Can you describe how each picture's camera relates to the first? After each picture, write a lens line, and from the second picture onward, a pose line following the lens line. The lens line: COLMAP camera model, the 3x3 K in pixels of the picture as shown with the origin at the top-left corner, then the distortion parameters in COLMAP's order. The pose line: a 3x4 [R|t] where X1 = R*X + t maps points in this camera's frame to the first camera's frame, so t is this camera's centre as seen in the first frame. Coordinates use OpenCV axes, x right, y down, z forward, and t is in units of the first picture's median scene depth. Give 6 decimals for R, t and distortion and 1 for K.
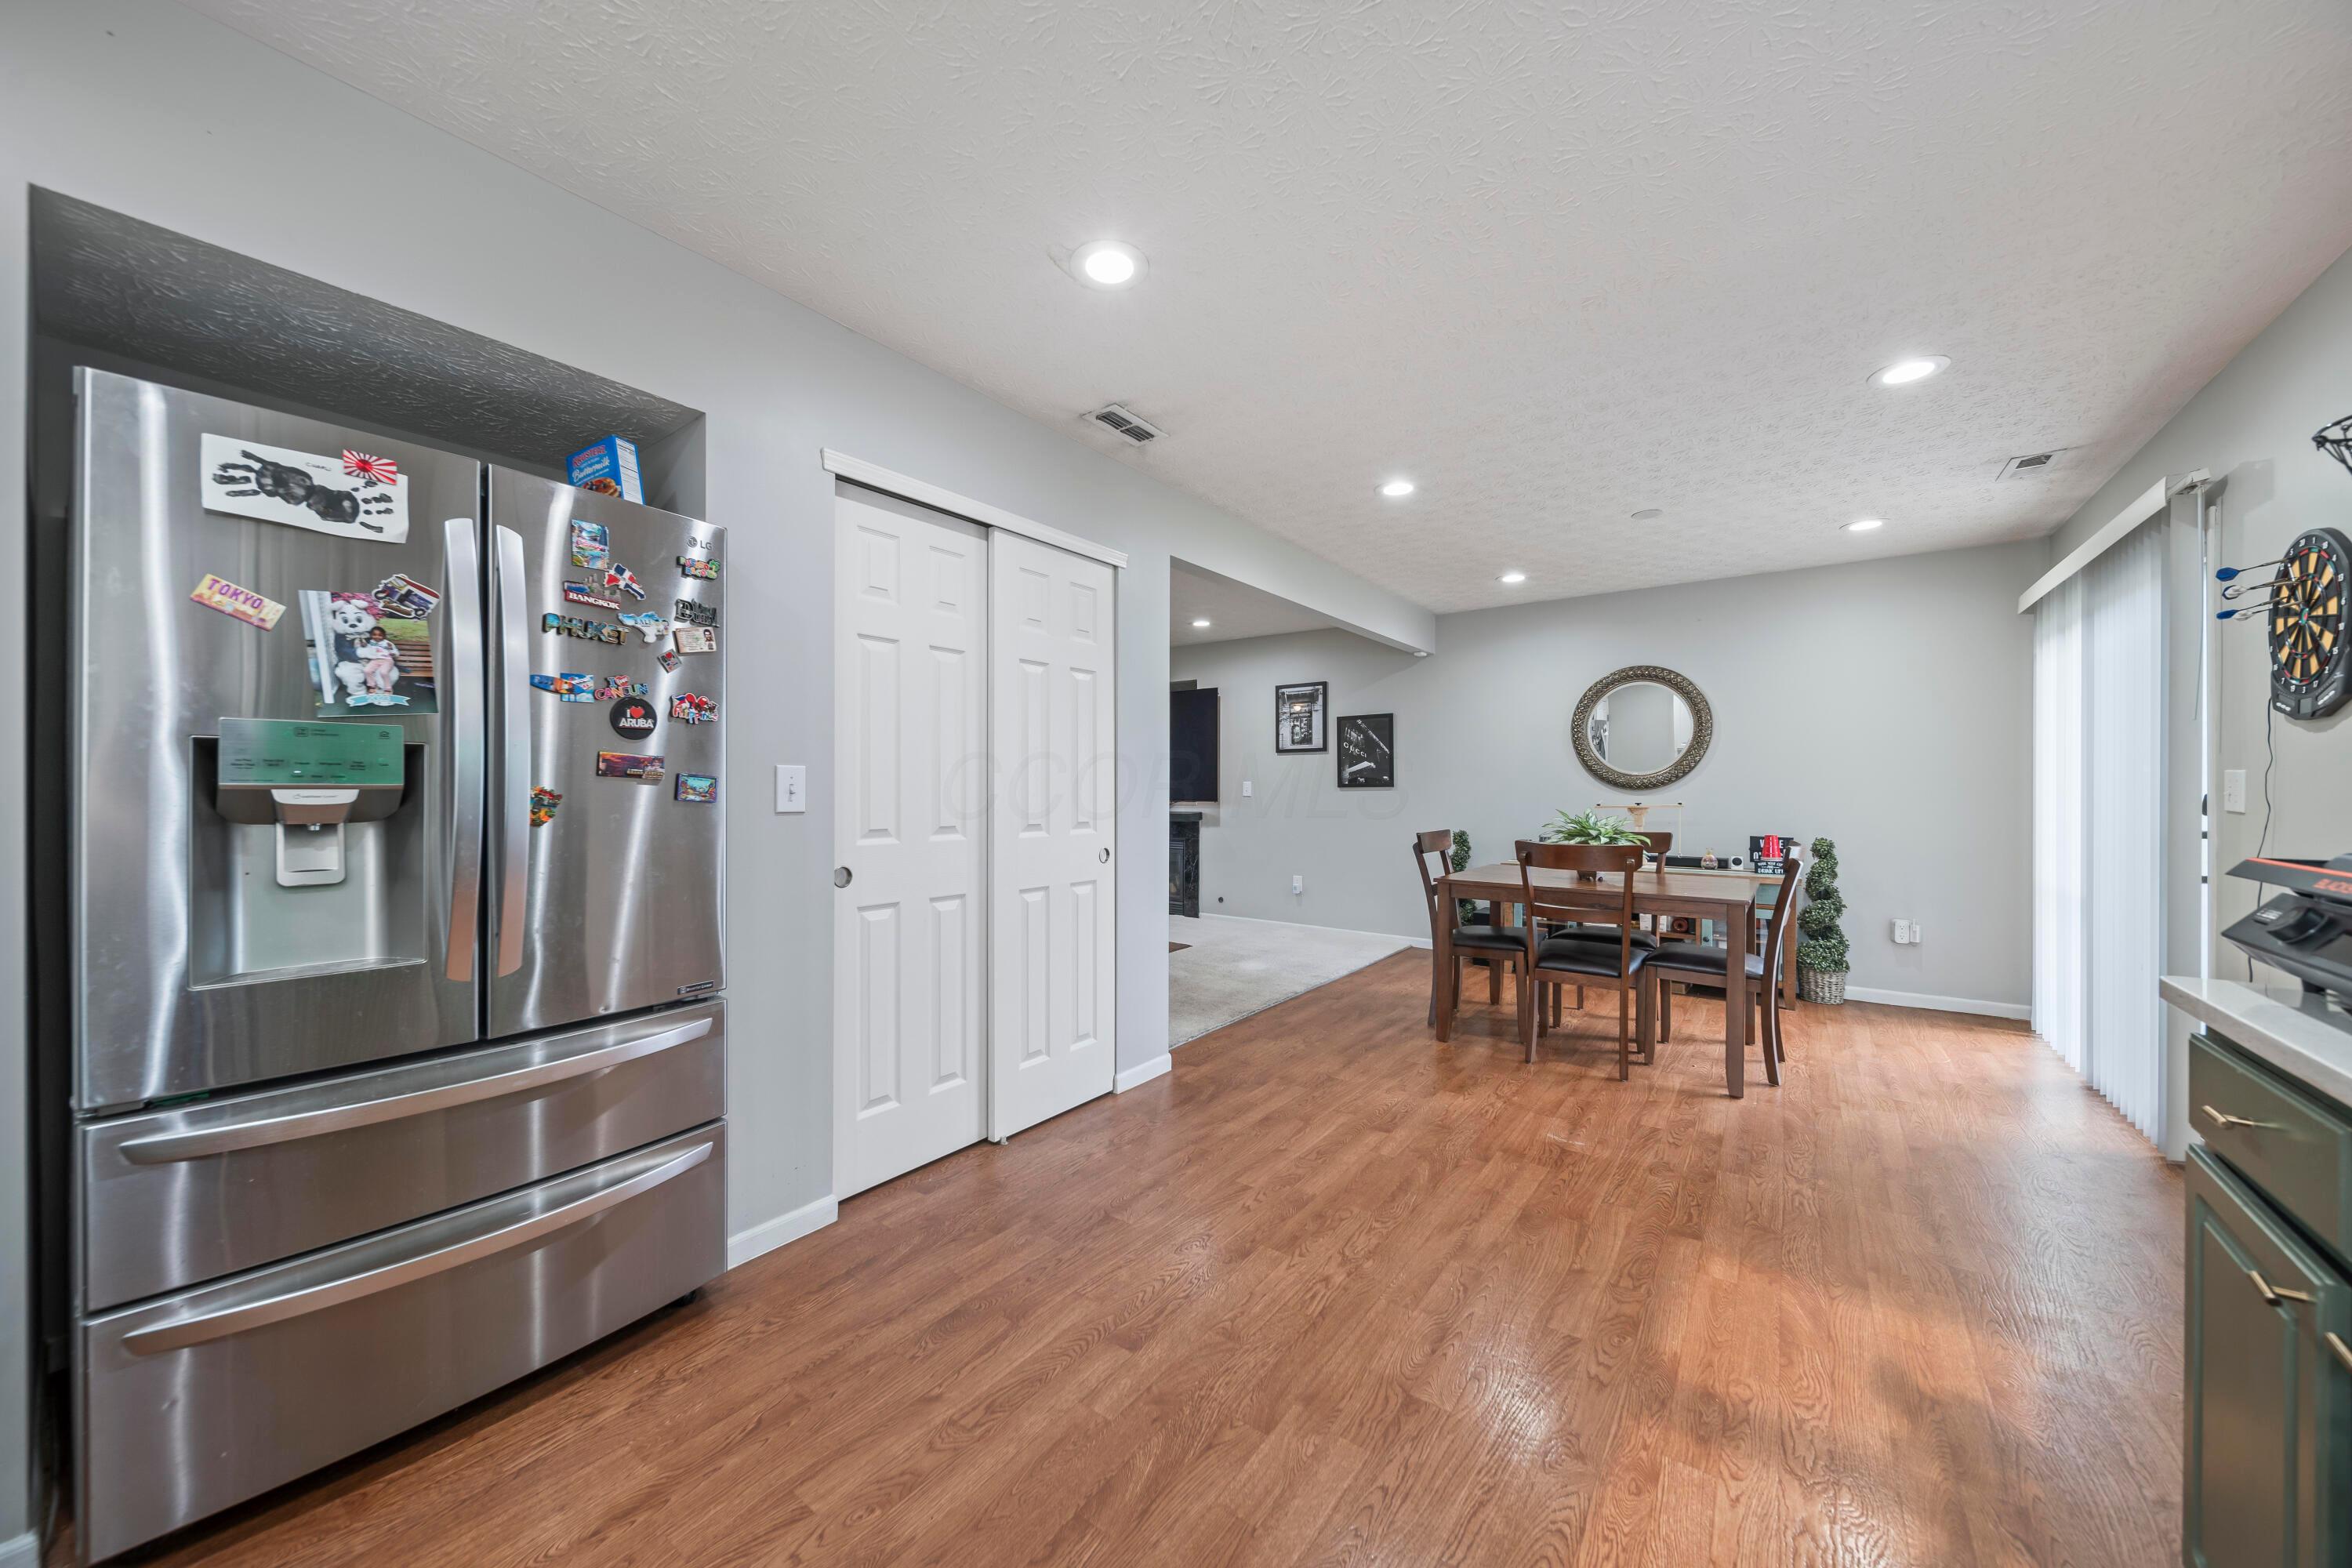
lens RADIAL K [[828.2, 0, 1184.5], [0, 828.2, 793.2], [0, 0, 1]] dist [-0.000506, 0.000001]
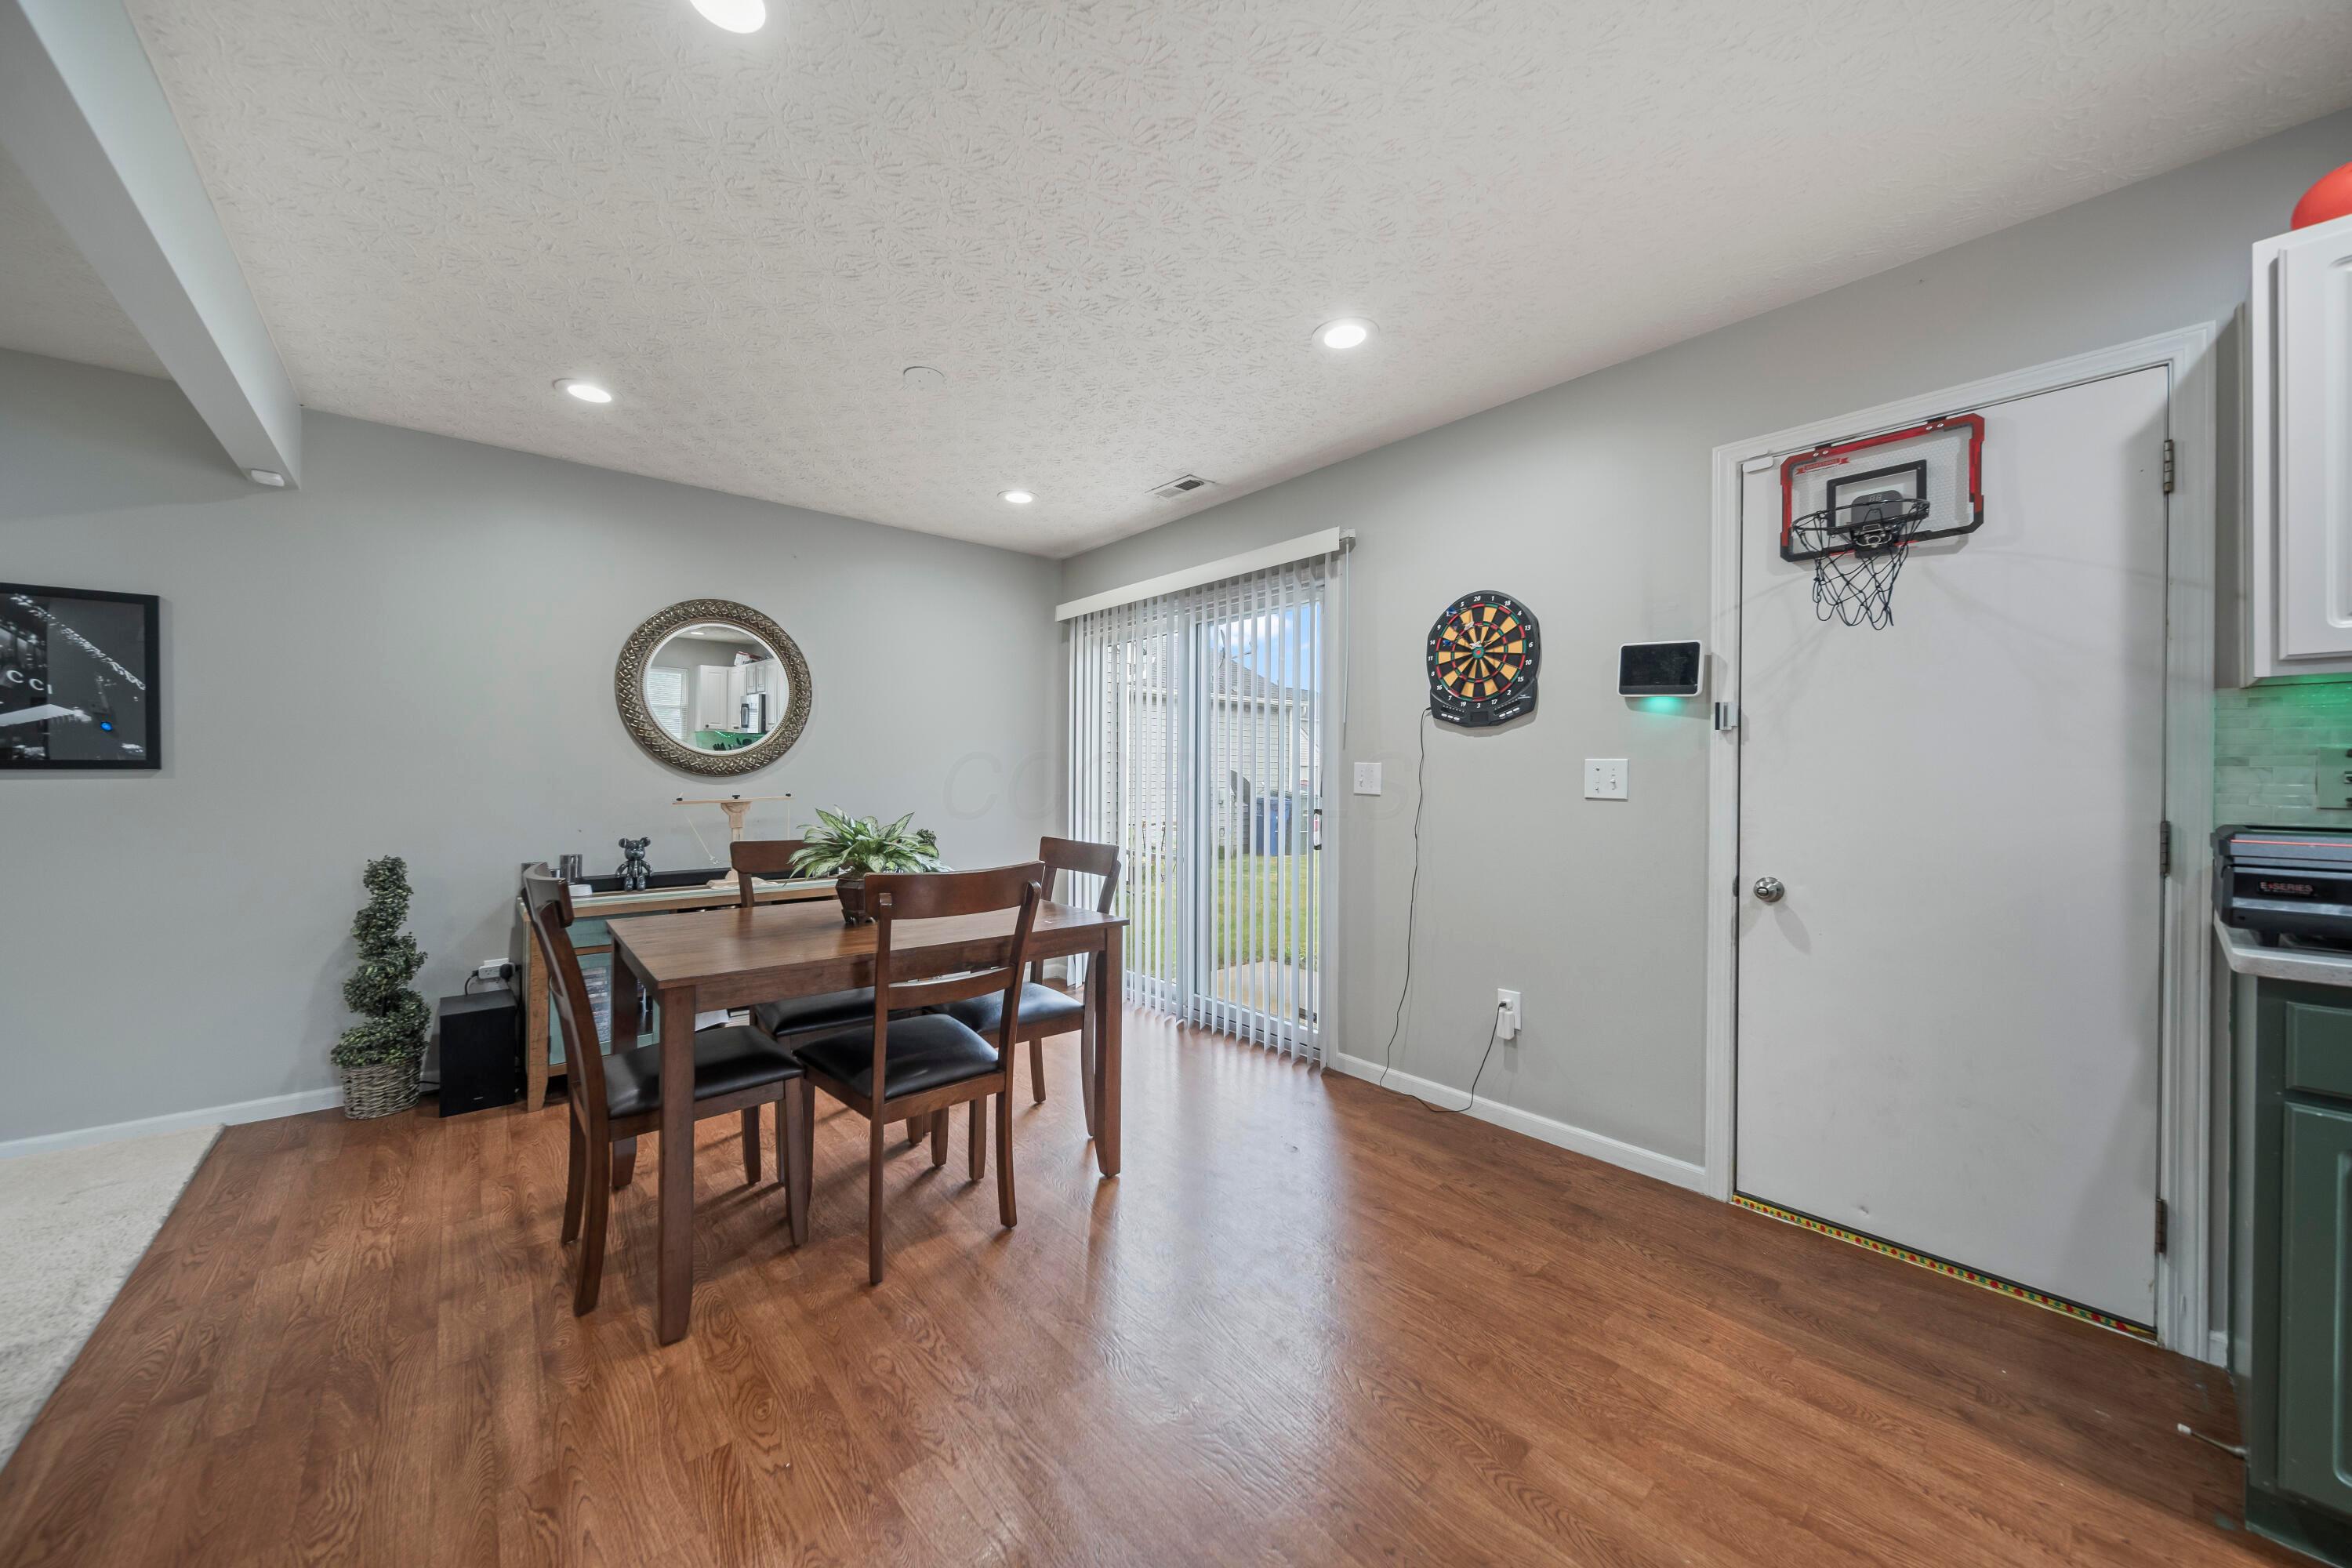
lens RADIAL K [[823.5, 0, 1152.3], [0, 823.5, 780.0], [0, 0, 1]] dist [-0.002243, -0.000139]
pose [[0.237936, -0.003601, 0.971274, -0.051835], [0.002826, 0.999991, 0.003015, -0.003167], [-0.971277, 0.002028, 0.237944, 0.582014]]
